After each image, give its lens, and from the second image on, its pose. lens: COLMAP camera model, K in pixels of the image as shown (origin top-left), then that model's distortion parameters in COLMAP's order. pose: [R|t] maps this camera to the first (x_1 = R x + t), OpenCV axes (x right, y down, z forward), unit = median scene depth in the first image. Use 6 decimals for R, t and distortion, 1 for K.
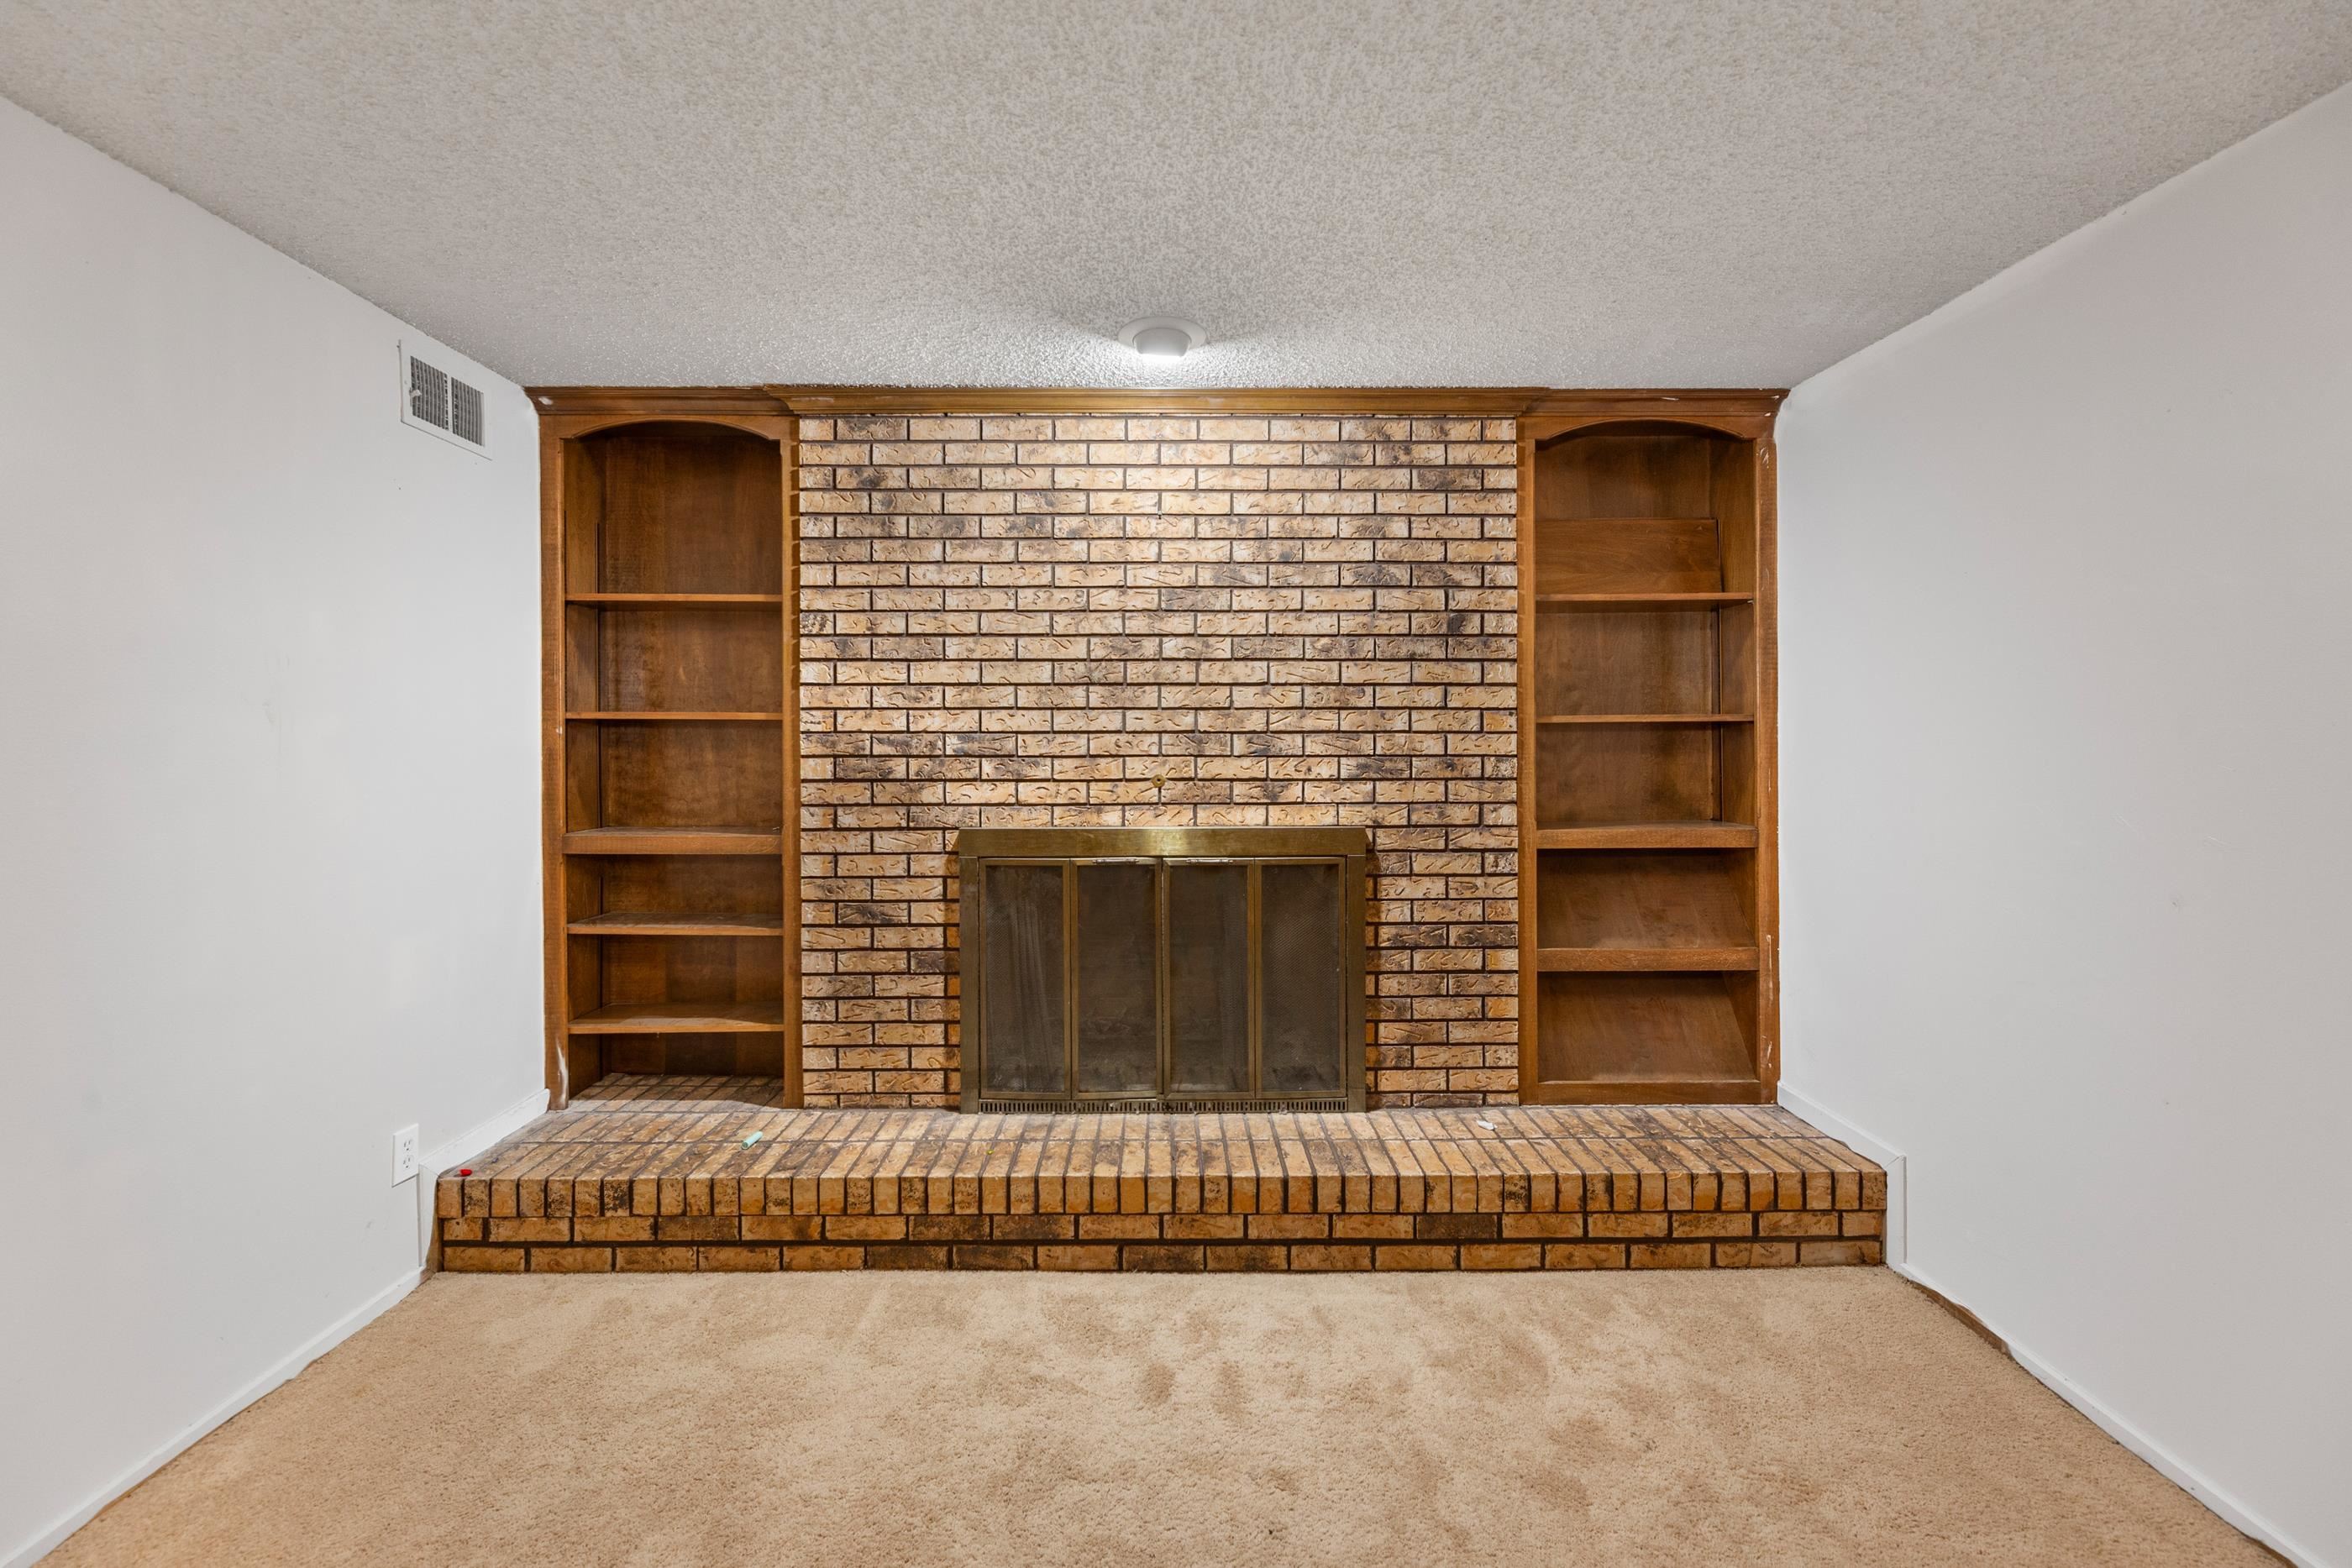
lens RADIAL K [[960.5, 0, 1168.3], [0, 960.5, 734.1], [0, 0, 1]] dist [0.002944, -0.000211]
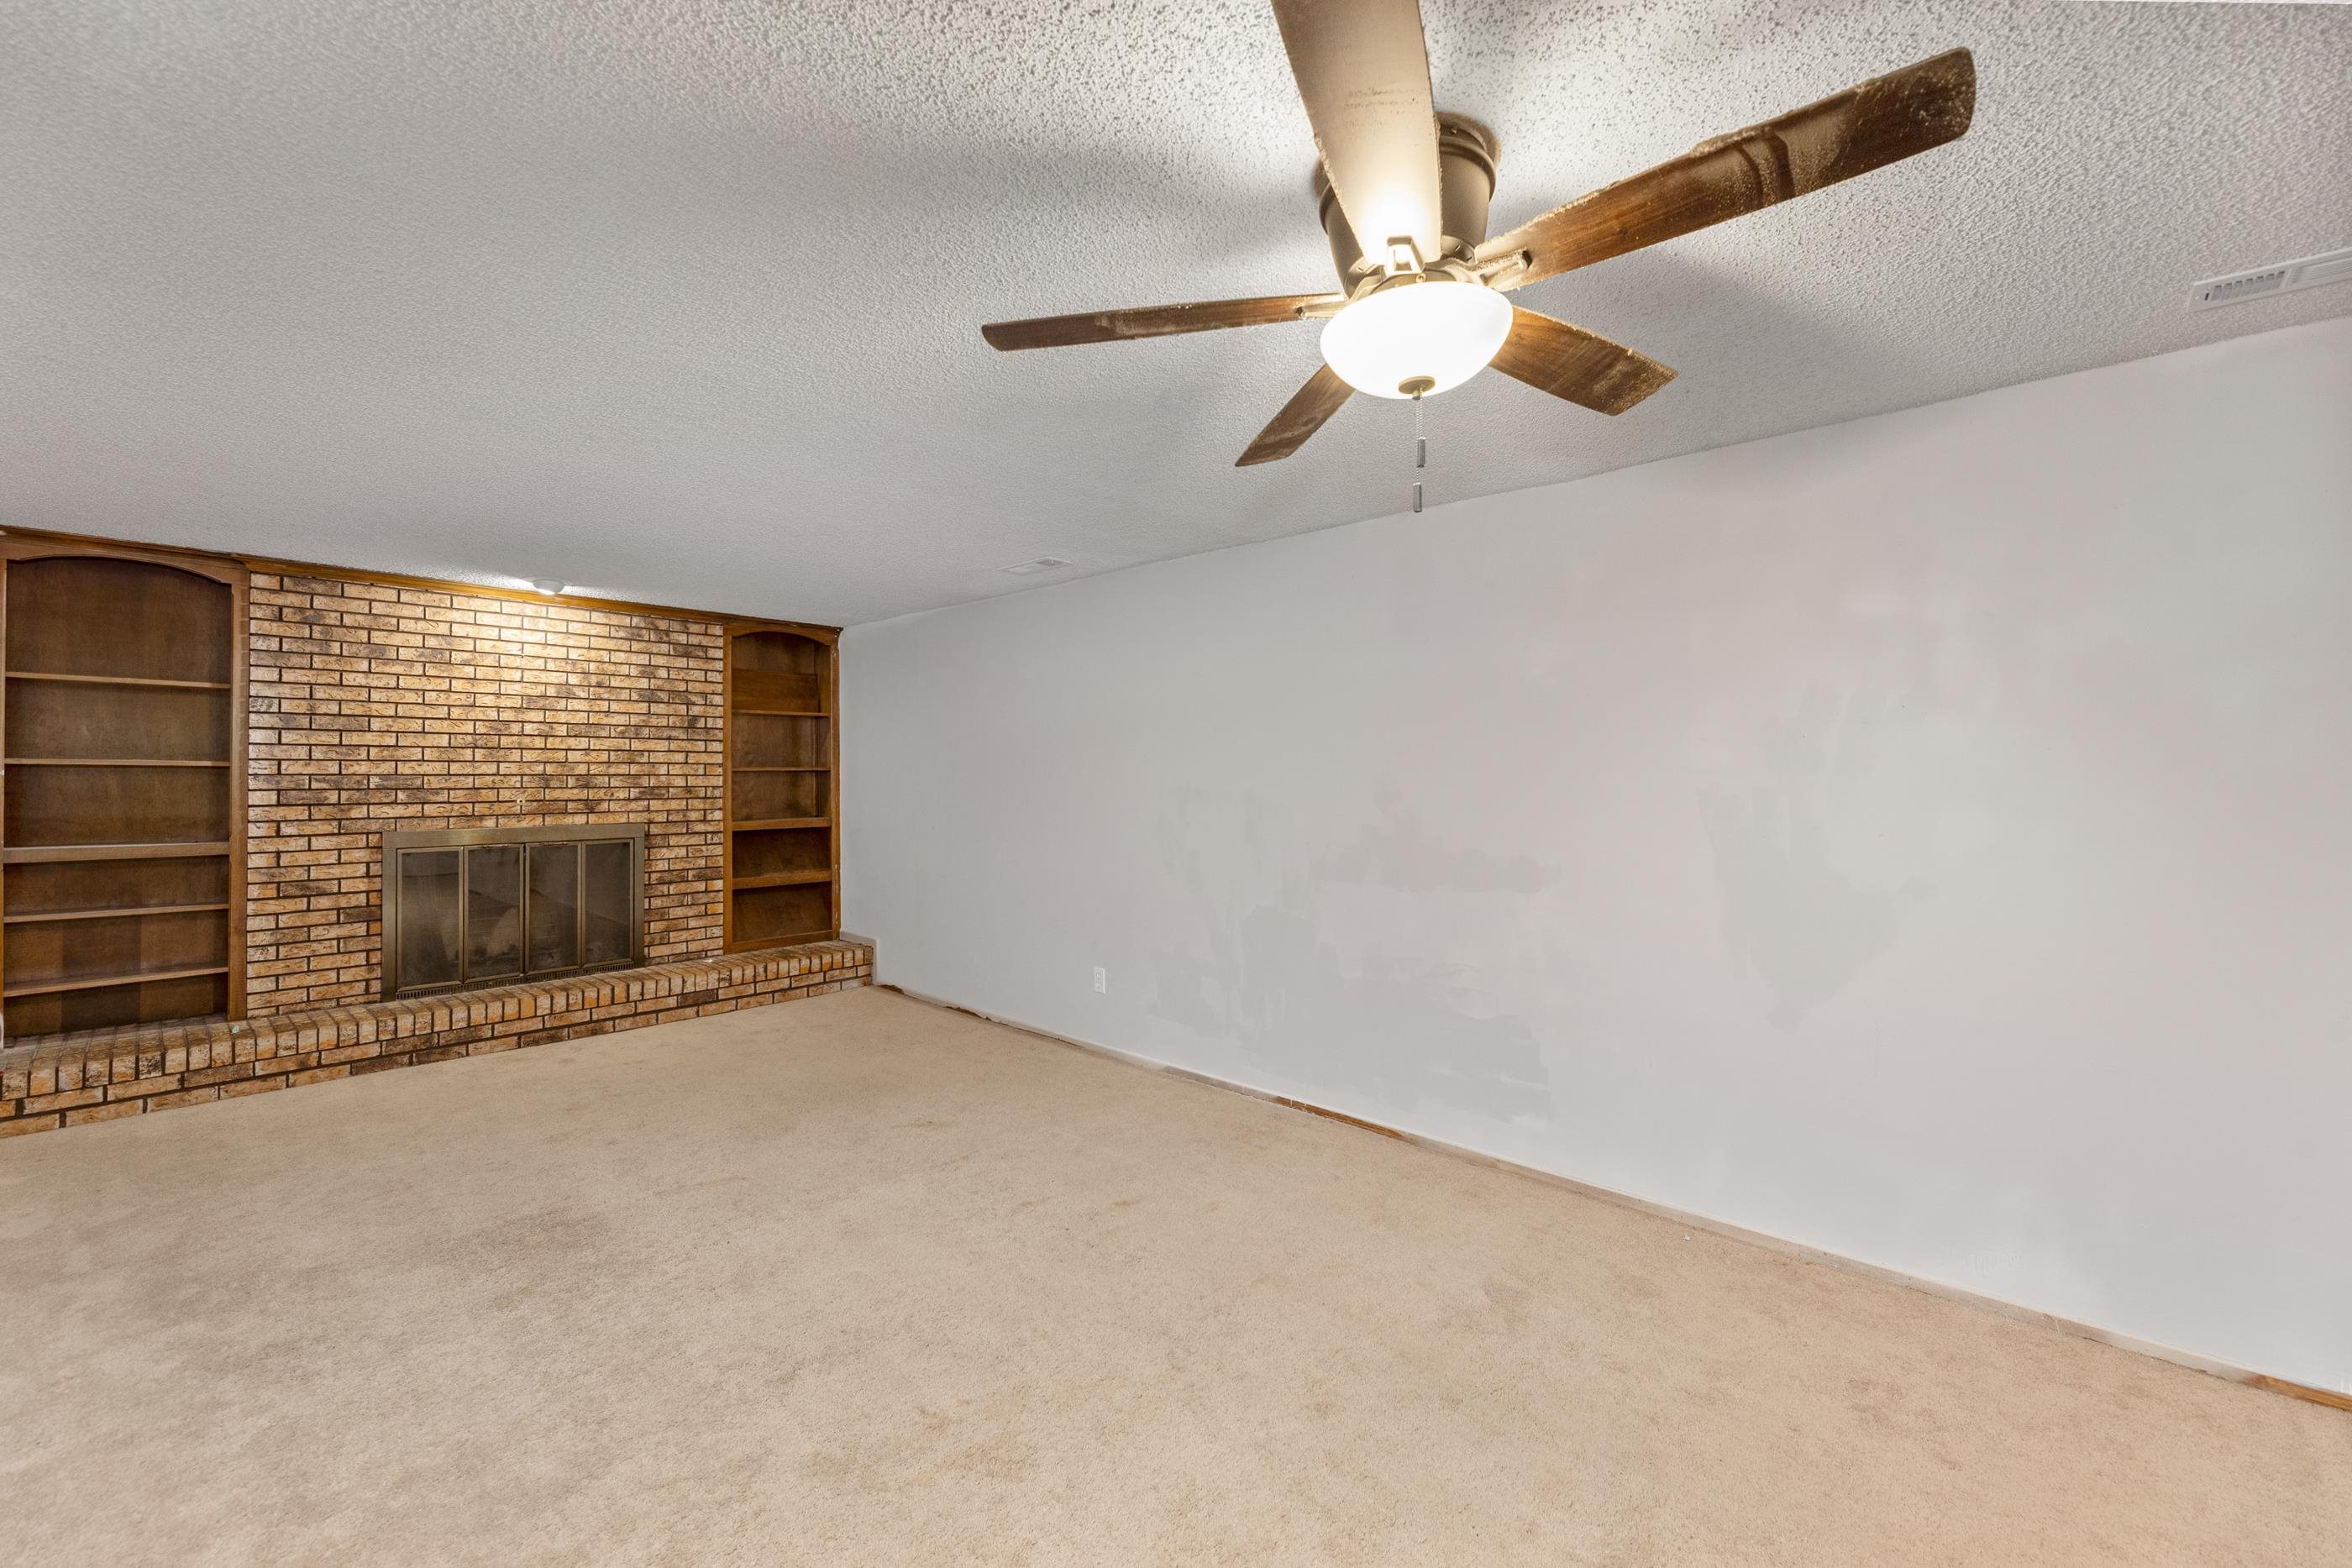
lens RADIAL K [[960.5, 0, 1172.0], [0, 960.5, 775.9], [0, 0, 1]] dist [0.002944, -0.000211]
pose [[0.680407, 0.001071, 0.732834, -0.505963], [-0.001383, 0.999999, -0.000177, -0.001797], [-0.732833, -0.000893, 0.680408, -1.141462]]
